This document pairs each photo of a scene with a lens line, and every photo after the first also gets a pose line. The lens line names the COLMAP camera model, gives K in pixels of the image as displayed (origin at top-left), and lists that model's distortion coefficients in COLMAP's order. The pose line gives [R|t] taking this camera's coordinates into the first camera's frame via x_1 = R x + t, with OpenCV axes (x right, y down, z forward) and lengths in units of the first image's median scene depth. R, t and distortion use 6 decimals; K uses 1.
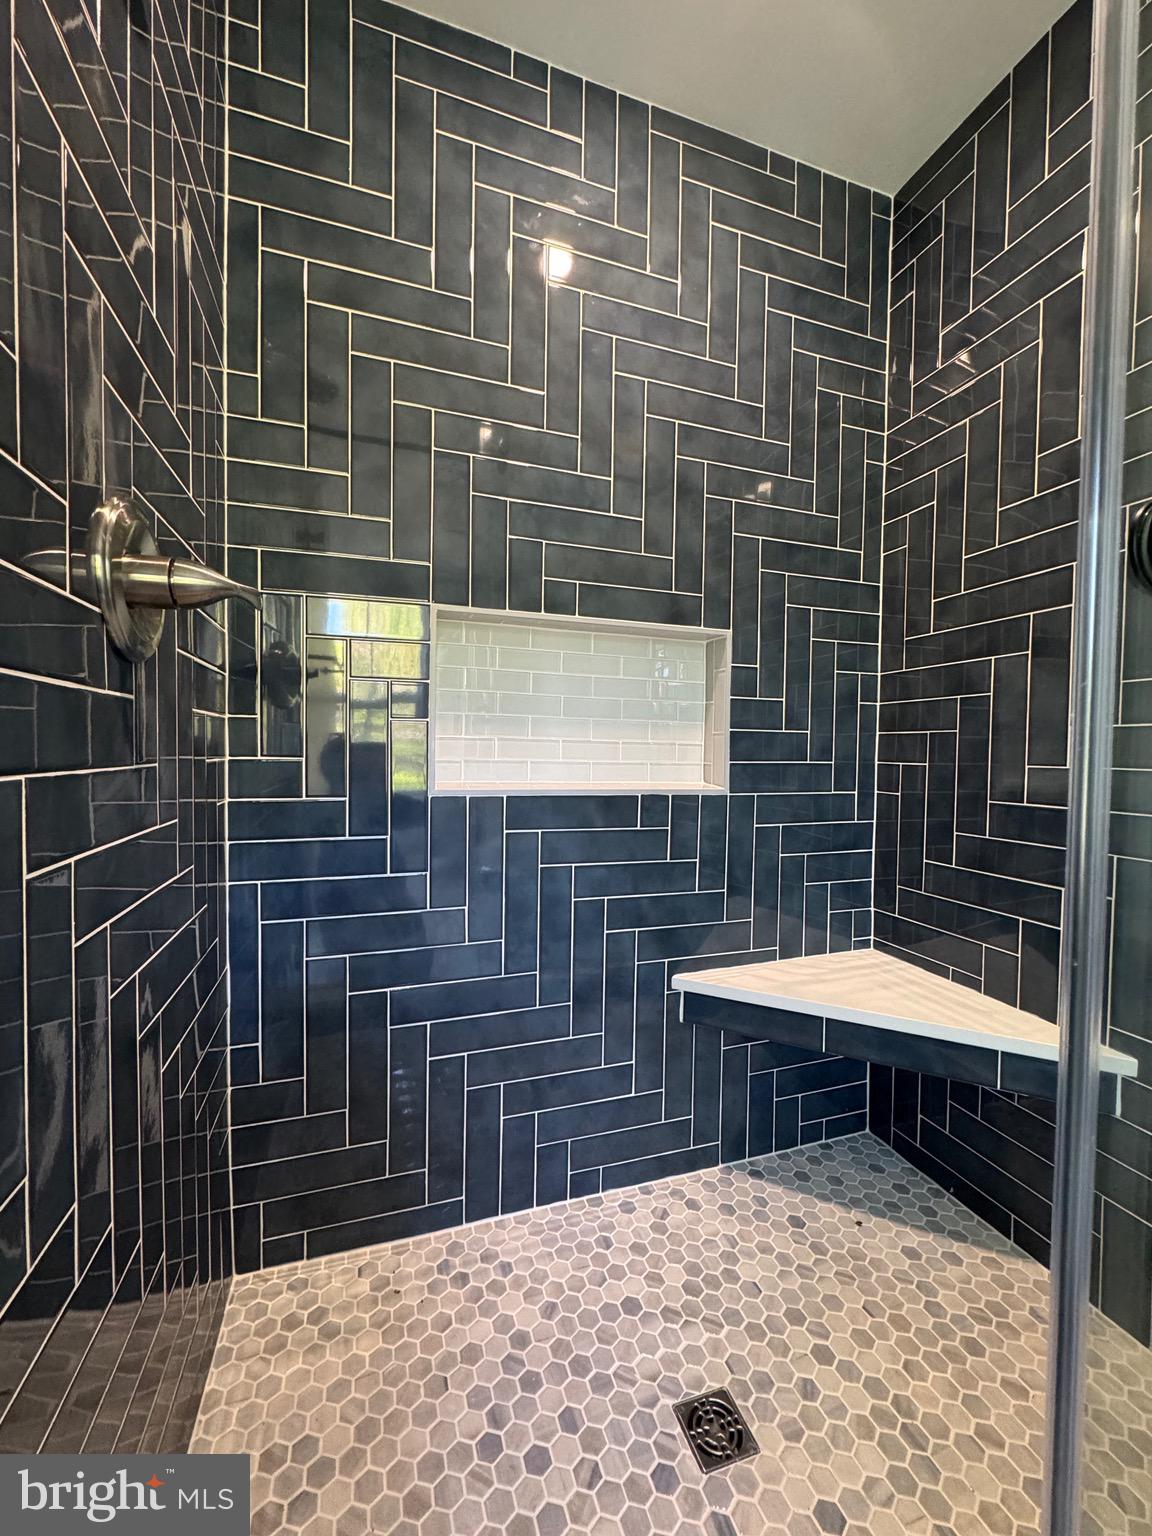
lens RADIAL K [[598.4, 0, 576.0], [0, 598.4, 768.0], [0, 0, 1]] dist [-0.000367, 0.000035]
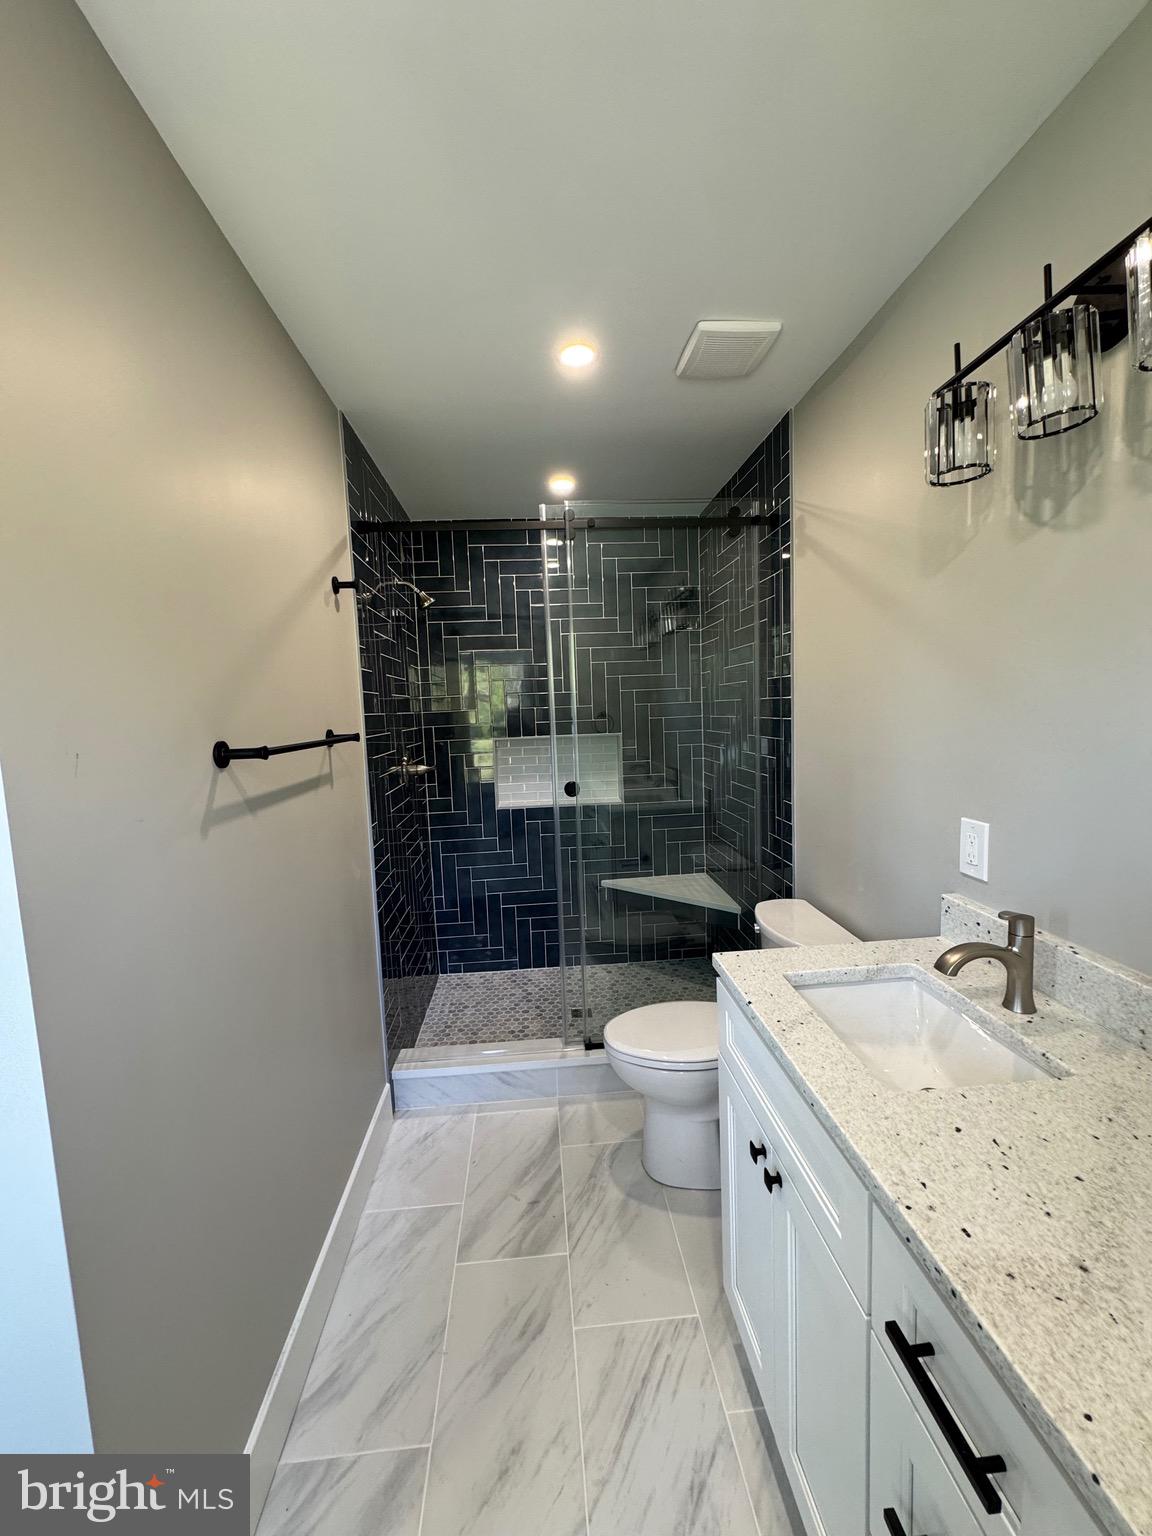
lens RADIAL K [[598.4, 0, 576.0], [0, 598.4, 768.0], [0, 0, 1]] dist [-0.000367, 0.000035]
pose [[0.968246, -0.024533, -0.248794, 0.745797], [0.042793, 0.996750, 0.068251, -0.295159], [0.246311, -0.076731, 0.966149, -1.434596]]
